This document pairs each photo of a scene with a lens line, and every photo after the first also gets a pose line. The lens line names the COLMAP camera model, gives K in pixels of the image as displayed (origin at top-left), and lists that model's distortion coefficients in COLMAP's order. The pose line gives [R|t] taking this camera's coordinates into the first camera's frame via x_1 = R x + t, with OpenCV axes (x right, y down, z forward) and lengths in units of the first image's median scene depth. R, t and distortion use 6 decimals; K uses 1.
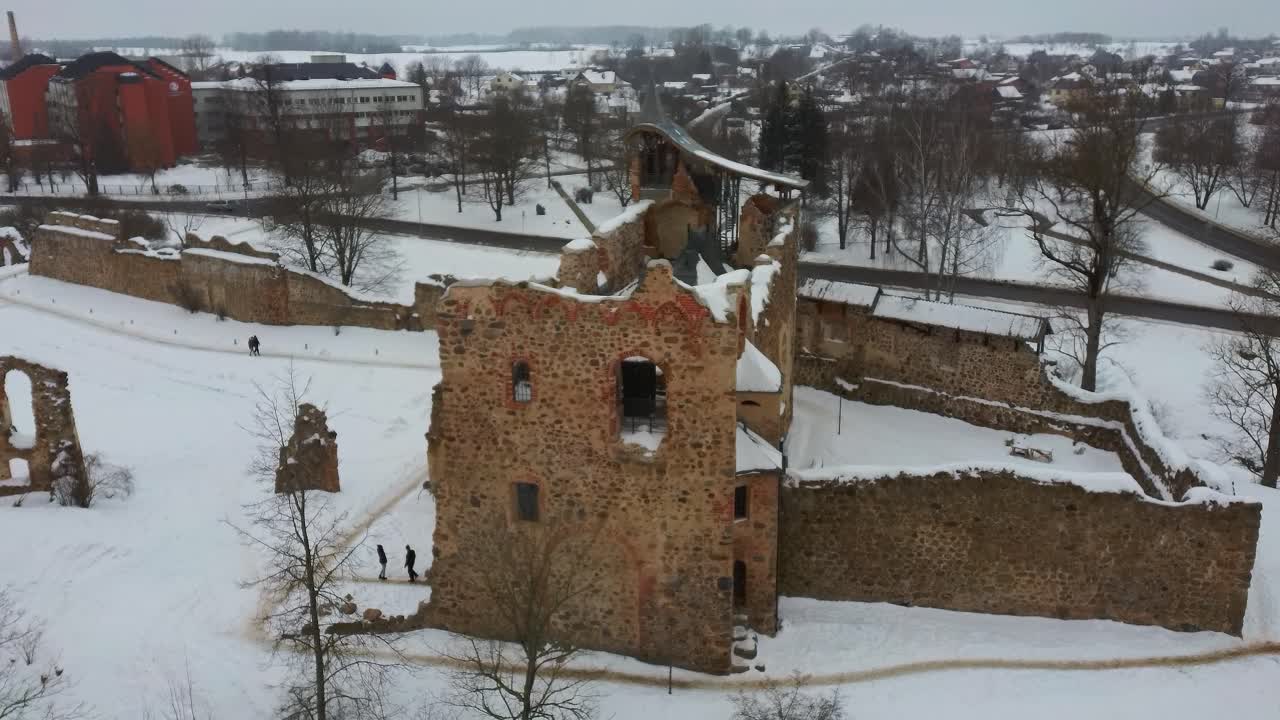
lens RADIAL K [[1100.1, 0, 637.9], [0, 1100.1, 331.2], [0, 0, 1]] dist [0.120471, -0.236258]
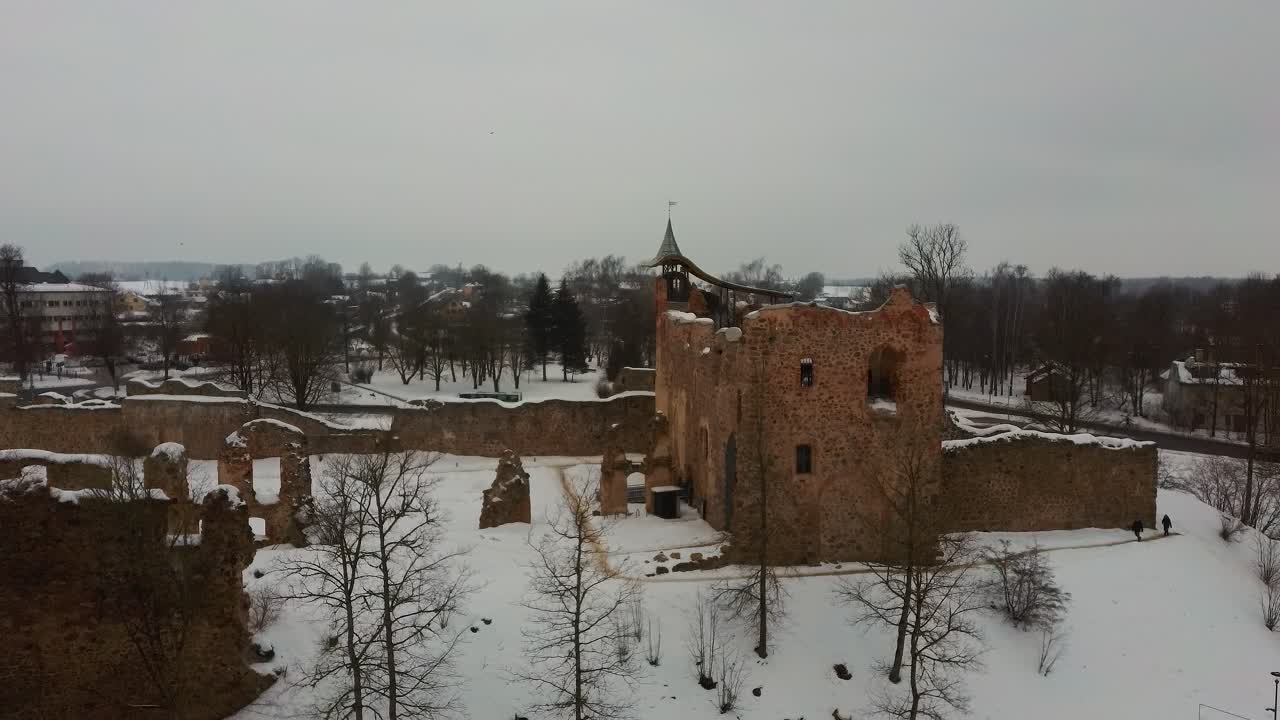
lens RADIAL K [[1100.1, 0, 637.9], [0, 1100.1, 331.2], [0, 0, 1]] dist [0.120471, -0.236258]
pose [[0.909987, -0.005356, 0.414603, -0.918181], [0.096083, 0.975424, -0.198285, 0.262138], [-0.403352, 0.220273, 0.888137, -0.246533]]
